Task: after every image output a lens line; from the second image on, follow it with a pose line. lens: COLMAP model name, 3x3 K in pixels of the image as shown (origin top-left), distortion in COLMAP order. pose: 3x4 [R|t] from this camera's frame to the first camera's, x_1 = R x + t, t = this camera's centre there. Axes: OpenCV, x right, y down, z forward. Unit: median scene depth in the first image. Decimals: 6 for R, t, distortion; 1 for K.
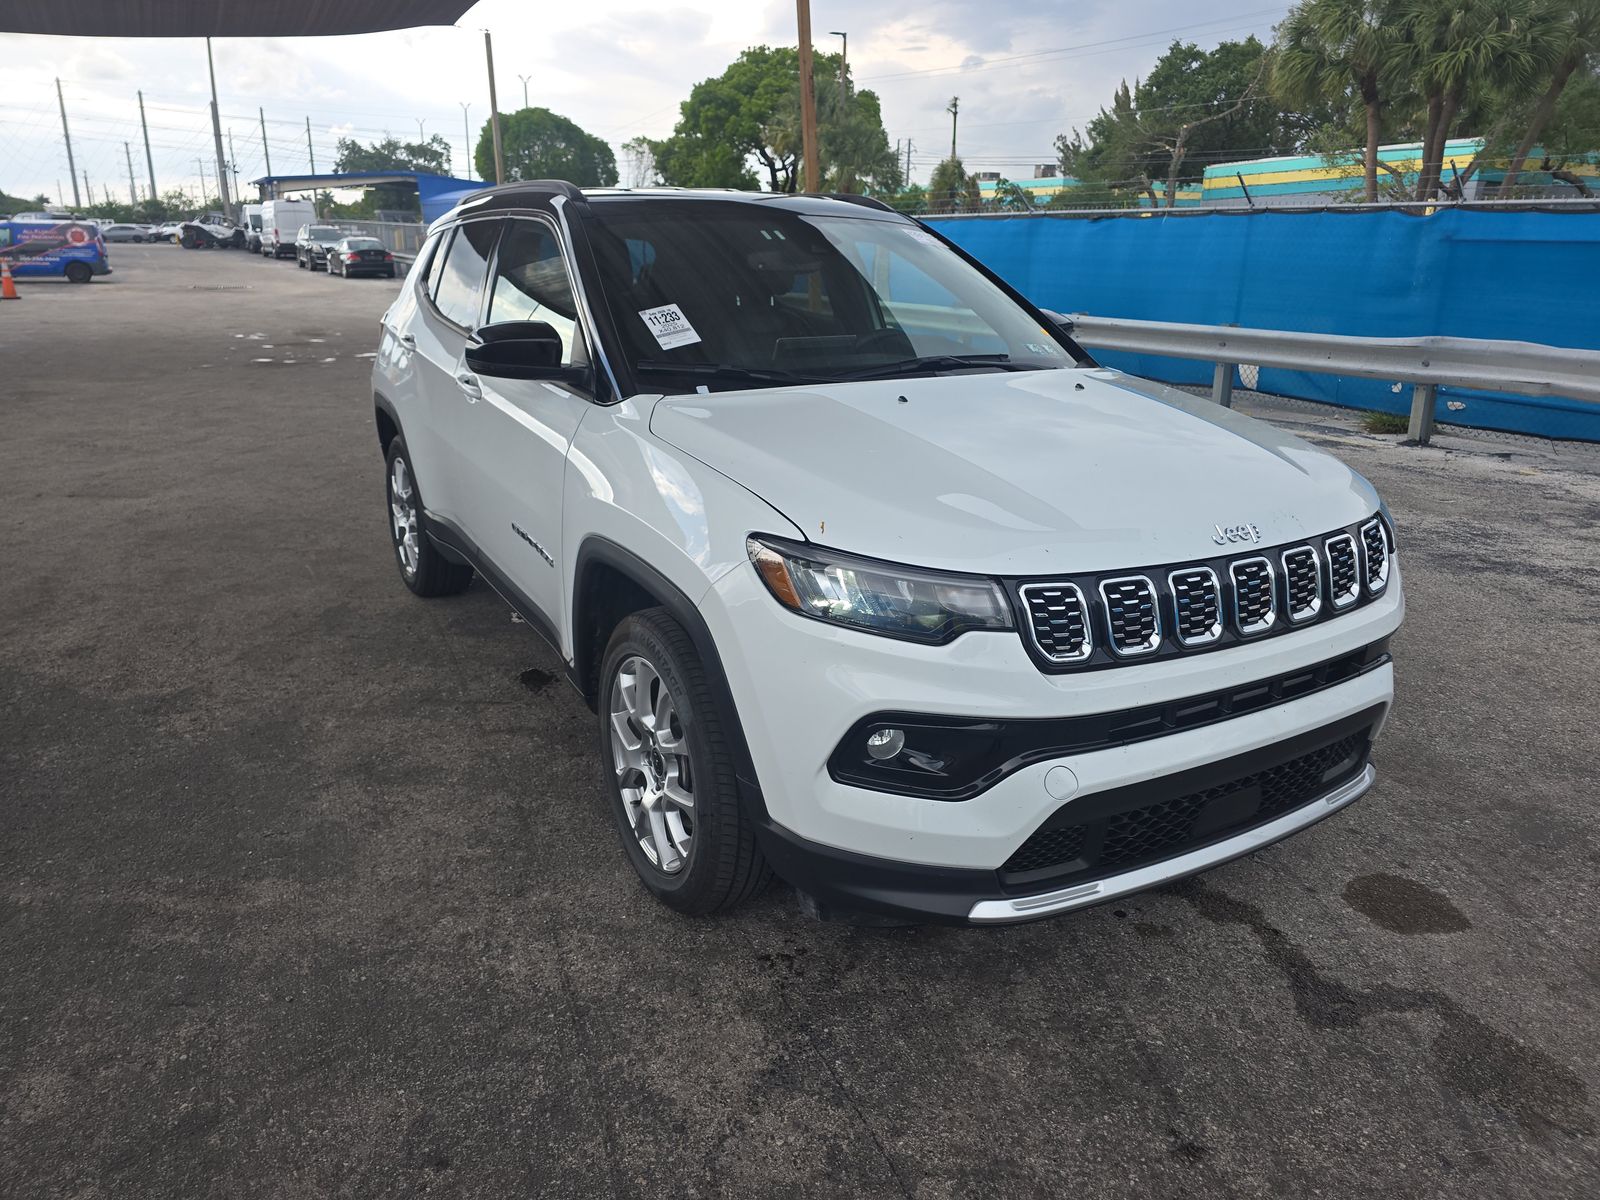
lens RADIAL K [[1075.3, 0, 802.4], [0, 1075.3, 606.5], [0, 0, 1]] dist [0.058528, -0.056281]
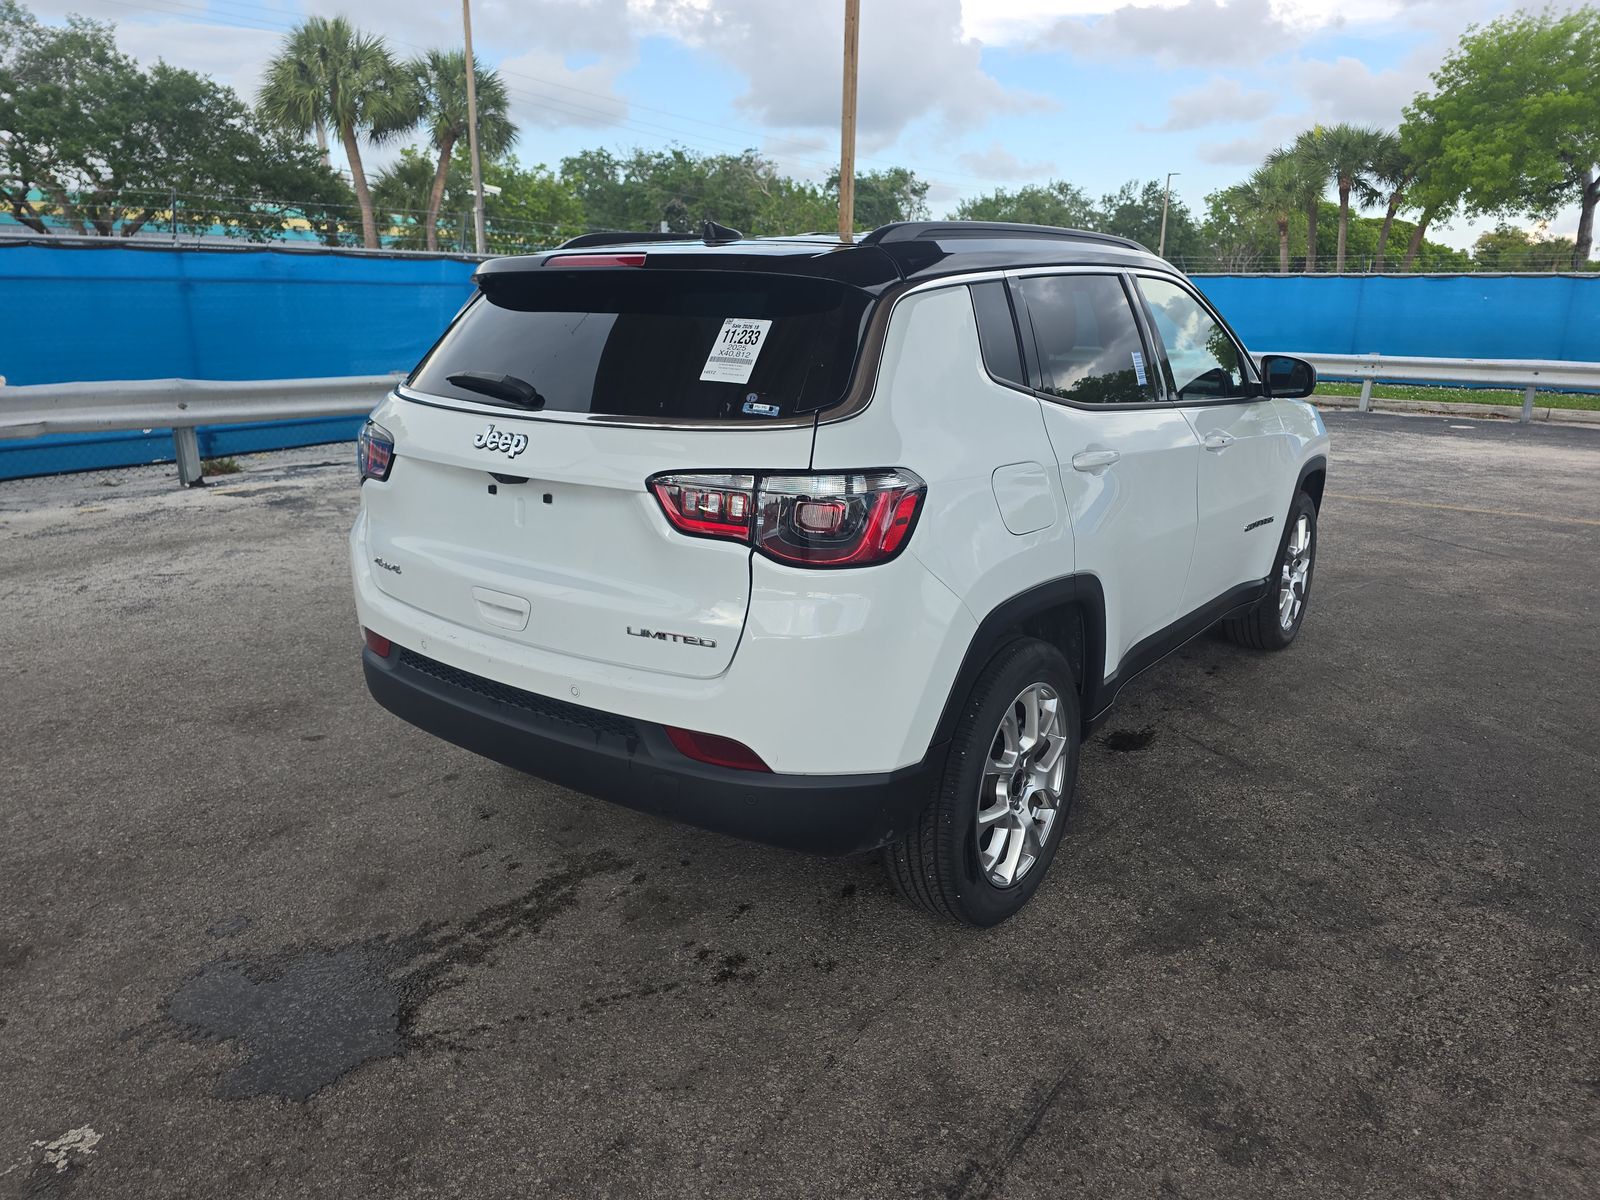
lens RADIAL K [[1077.6, 0, 800.0], [0, 1077.6, 600.0], [0, 0, 1]] dist [0.050658, -0.042203]
pose [[-0.384421, -0.266152, 0.883959, -0.232586], [0.282749, 0.877573, 0.387193, -0.122733], [-0.878791, 0.398783, -0.262104, 0.354631]]
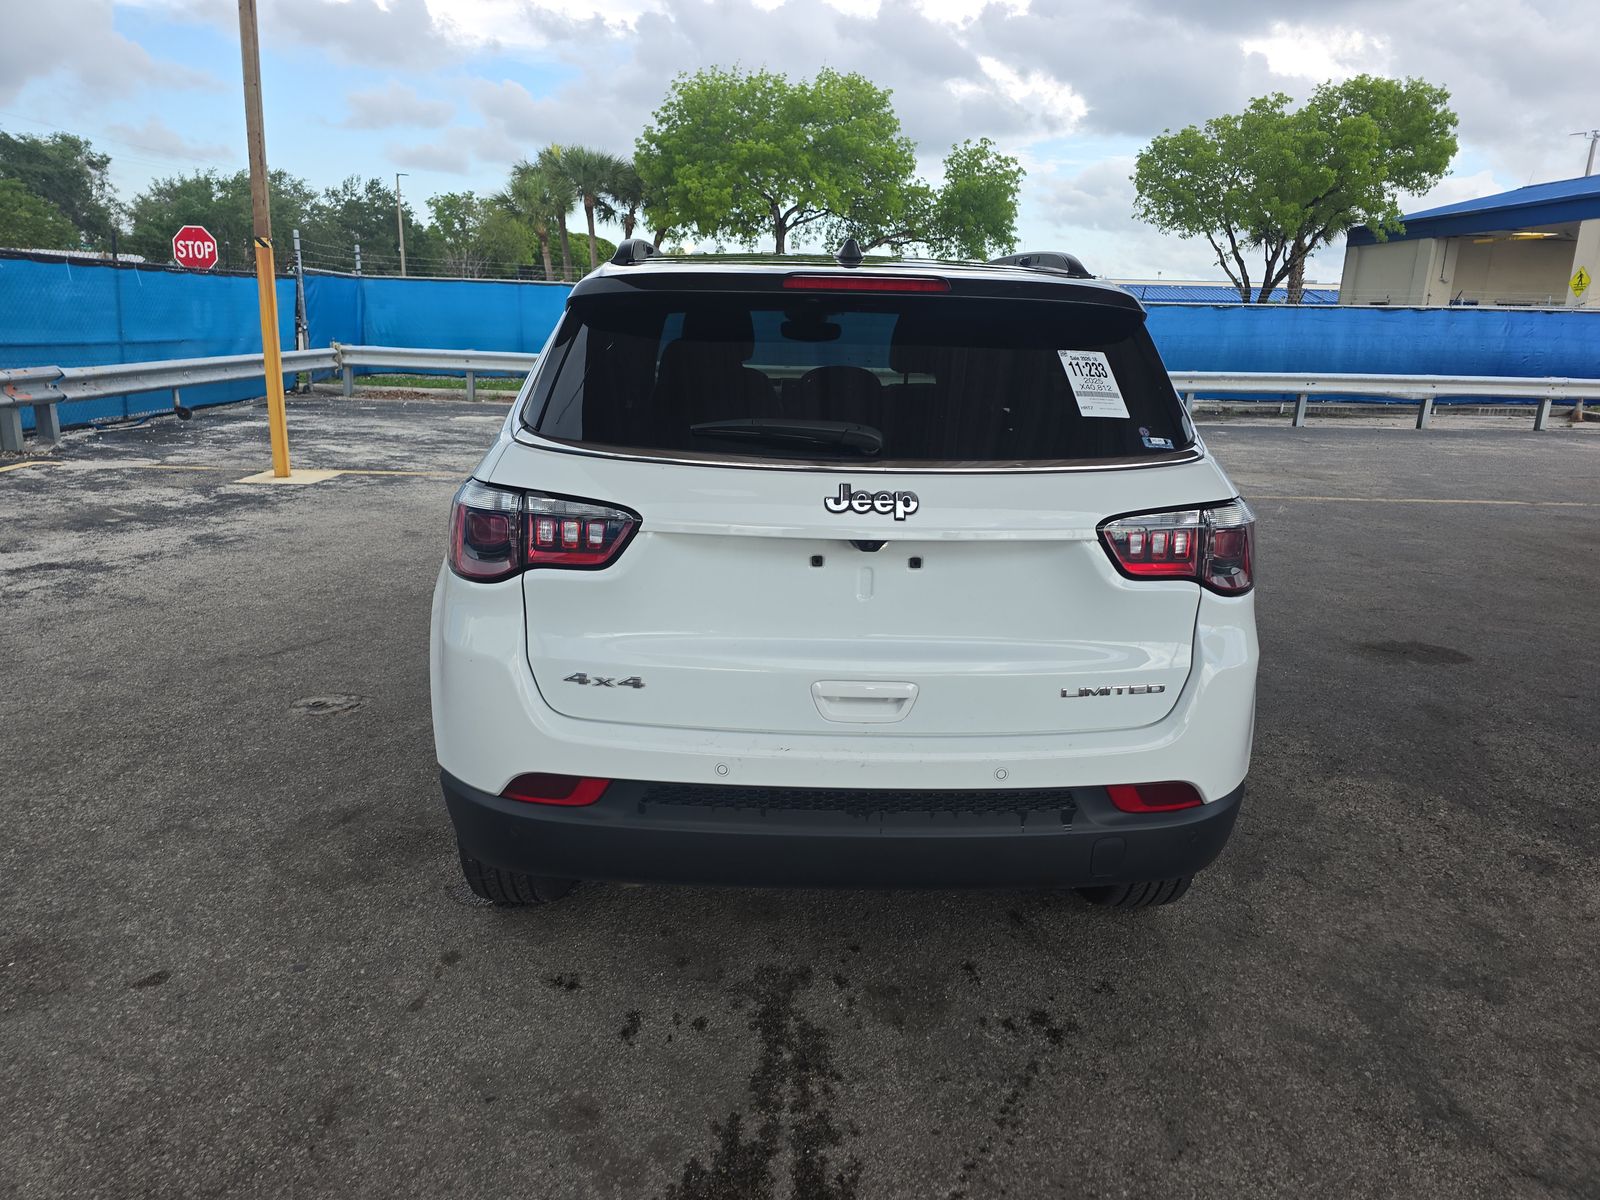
lens RADIAL K [[1075.3, 0, 802.4], [0, 1075.3, 606.5], [0, 0, 1]] dist [0.058528, -0.056281]
pose [[-0.873815, -0.165372, 0.457275, -0.134087], [0.115739, 0.842633, 0.525903, -0.149966], [-0.472284, 0.512466, -0.717165, 0.437424]]
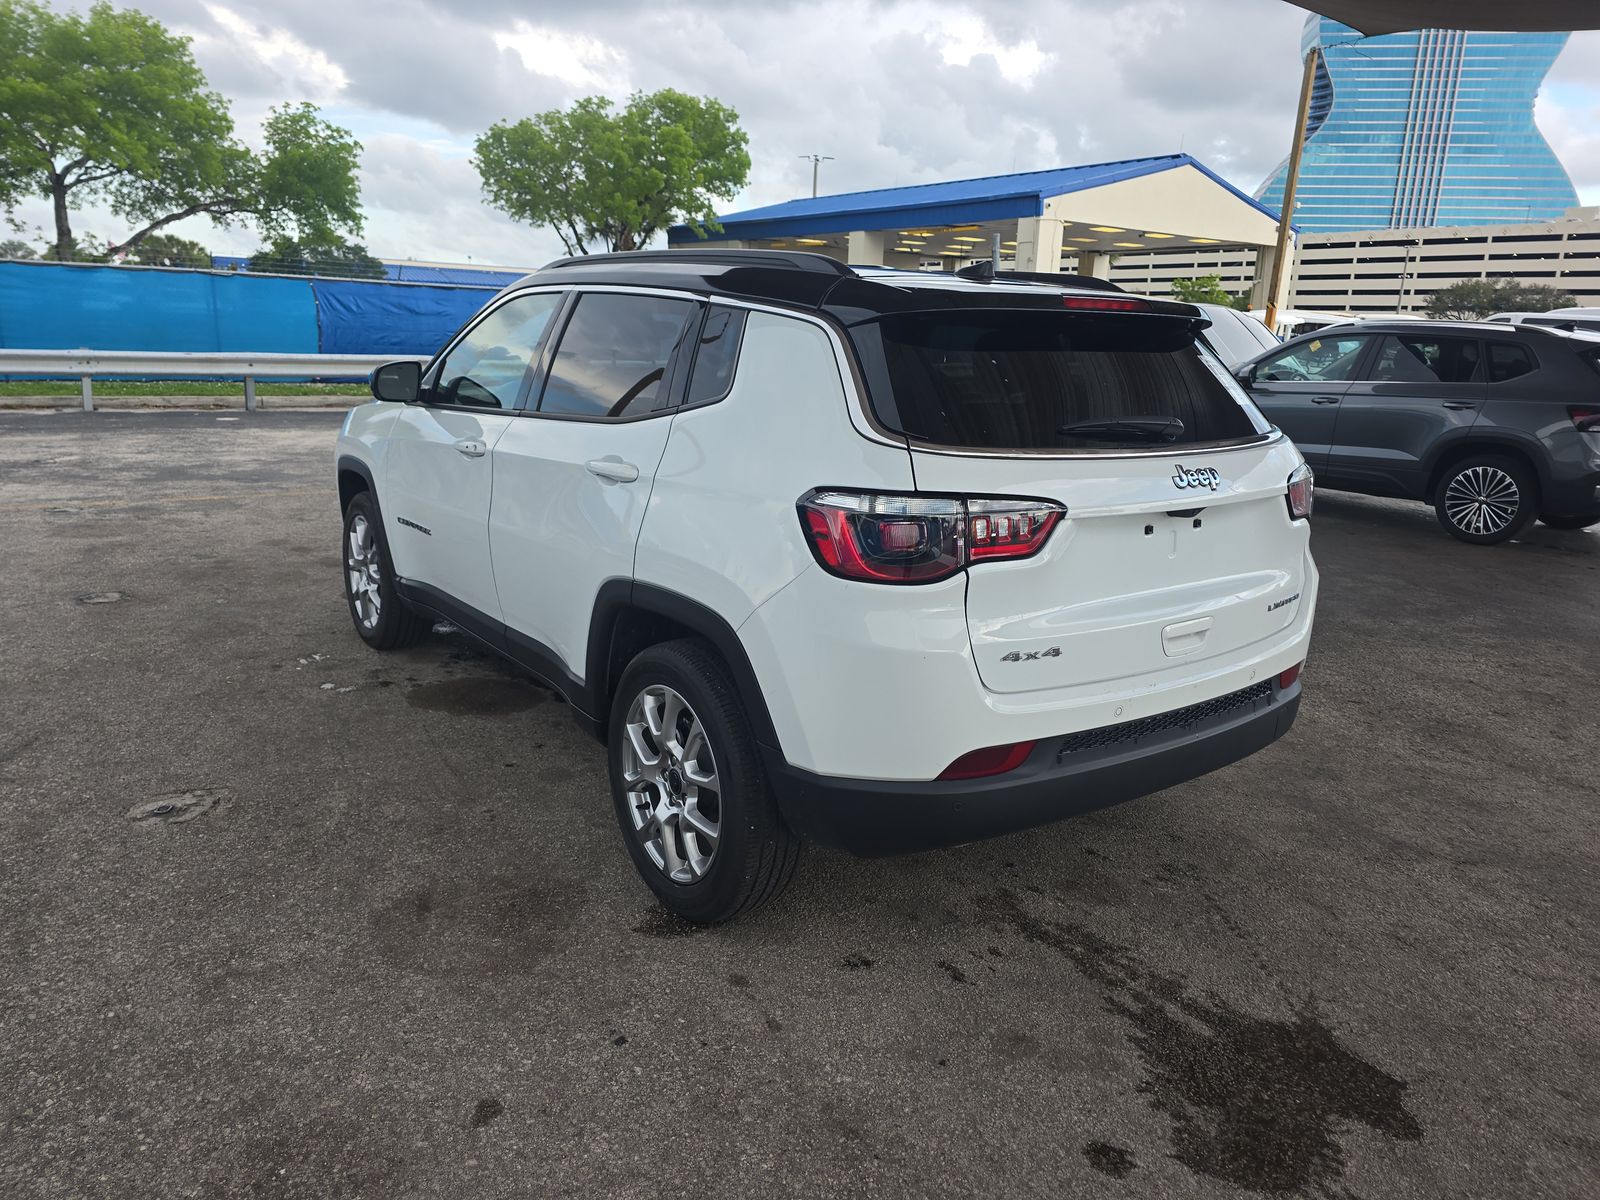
lens RADIAL K [[1075.3, 0, 802.4], [0, 1075.3, 606.5], [0, 0, 1]] dist [0.058528, -0.056281]
pose [[-0.993999, -0.026517, -0.106125, -0.014579], [-0.080745, 0.832370, 0.548307, -0.160378], [0.073795, 0.553586, -0.829516, 0.474833]]
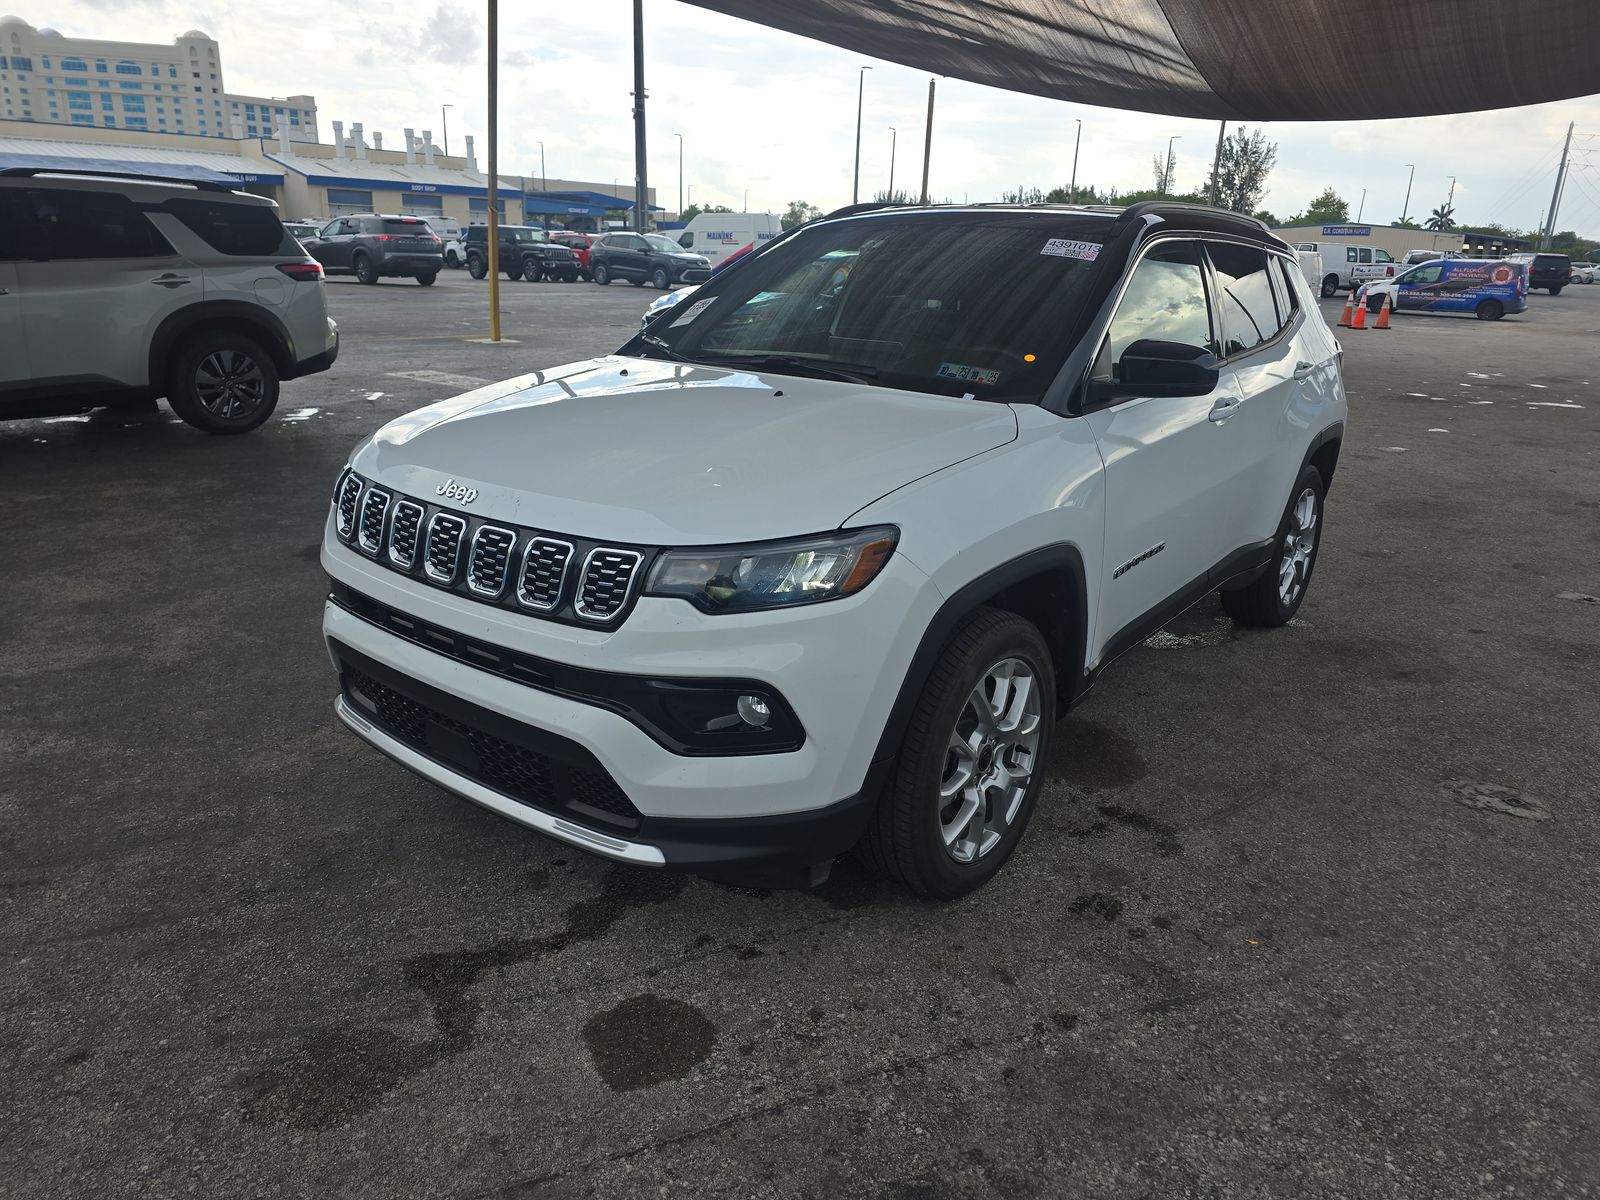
lens RADIAL K [[1075.3, 0, 802.4], [0, 1075.3, 606.5], [0, 0, 1]] dist [0.058528, -0.056281]
pose [[0.357365, 0.288735, -0.888213, 0.201216], [-0.320065, 0.931287, 0.173961, -0.034406], [0.877410, 0.222119, 0.425223, 0.112200]]
